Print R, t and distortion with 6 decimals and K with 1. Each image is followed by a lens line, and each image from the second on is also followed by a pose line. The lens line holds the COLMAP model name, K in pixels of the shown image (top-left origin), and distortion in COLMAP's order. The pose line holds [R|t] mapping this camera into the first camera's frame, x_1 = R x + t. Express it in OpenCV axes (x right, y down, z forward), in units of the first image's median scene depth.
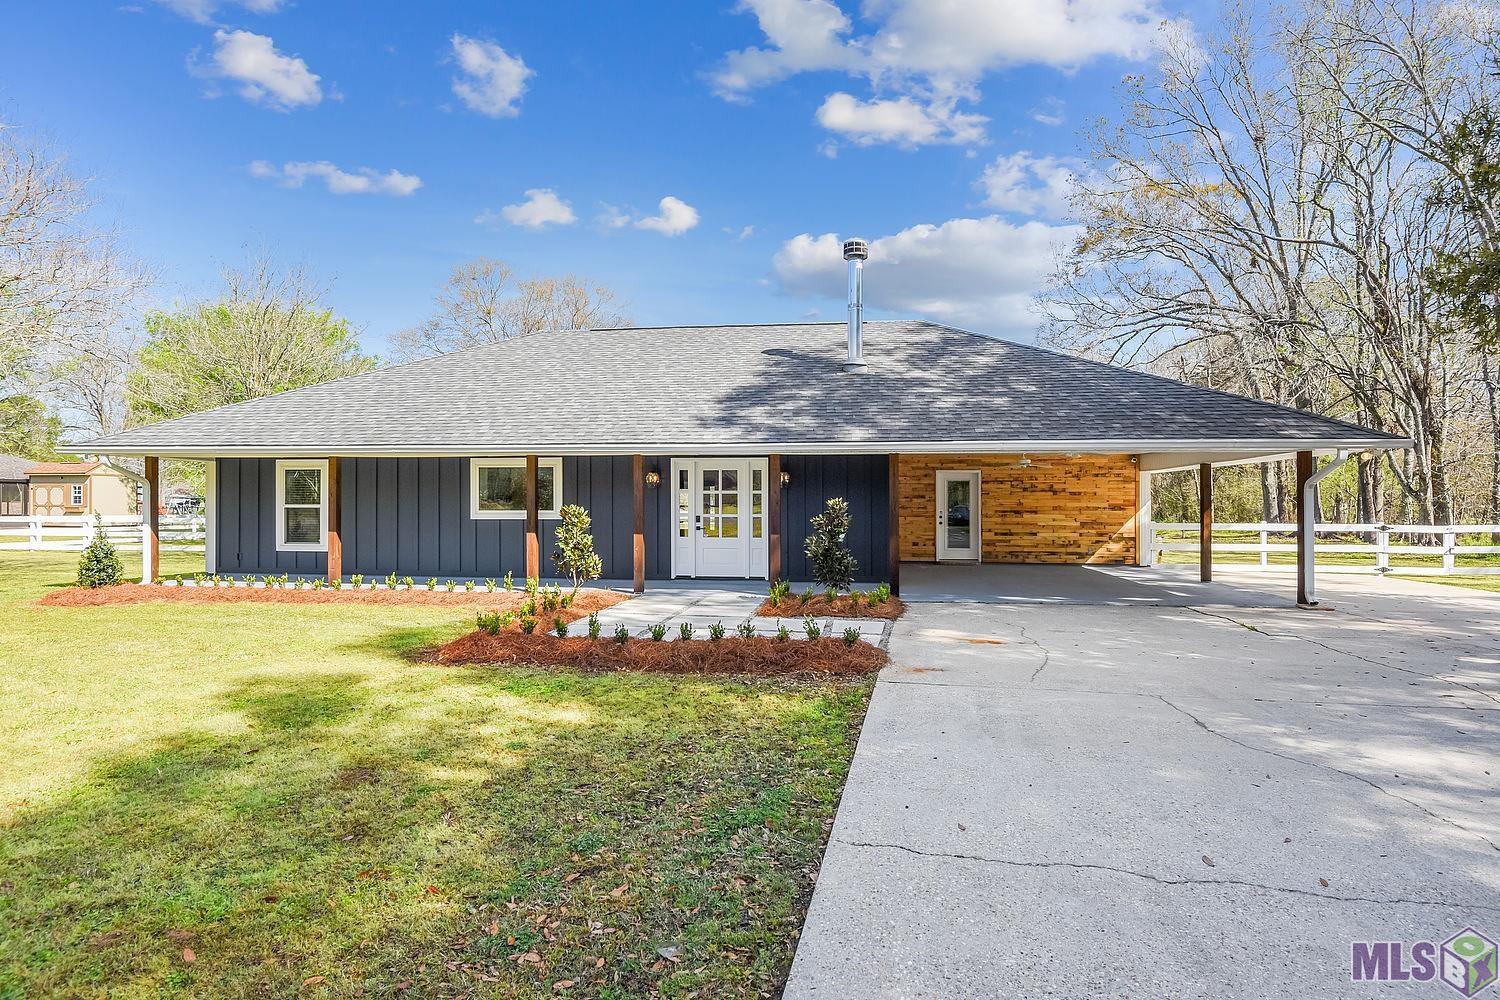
lens RADIAL K [[793.4, 0, 750.0], [0, 793.4, 500.0], [0, 0, 1]] dist [0.002385, 0.000326]
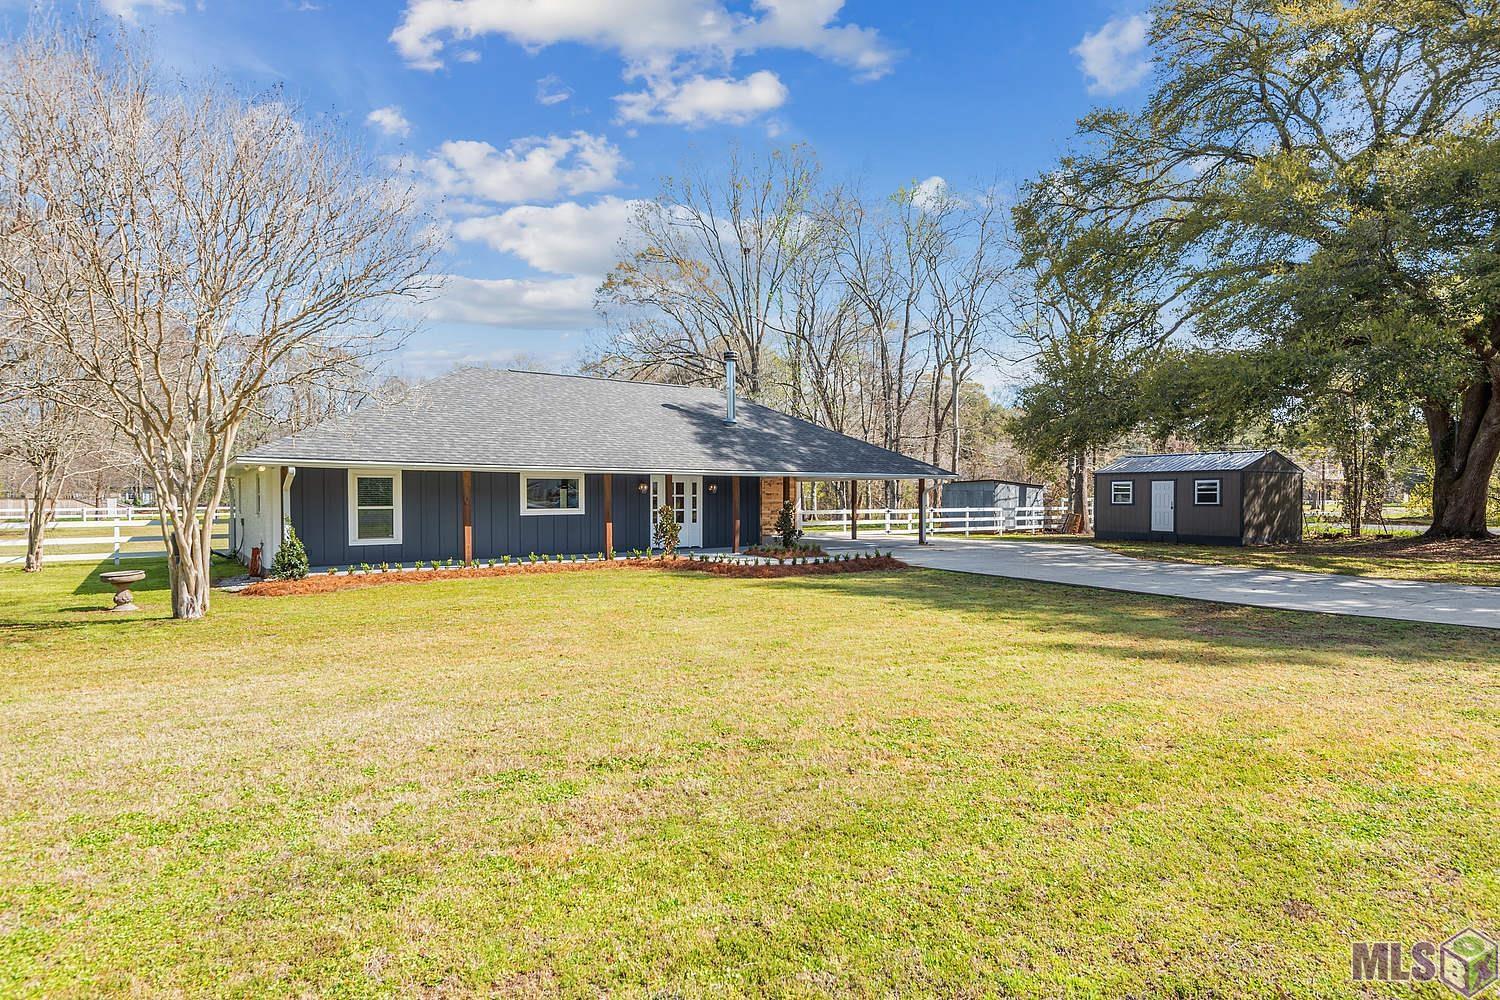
lens RADIAL K [[793.4, 0, 750.0], [0, 793.4, 500.0], [0, 0, 1]] dist [0.002385, 0.000326]
pose [[0.738276, -0.007871, 0.674452, -0.968241], [0.001828, 0.999952, 0.009668, -0.015587], [-0.674496, -0.005905, 0.738255, -0.290934]]
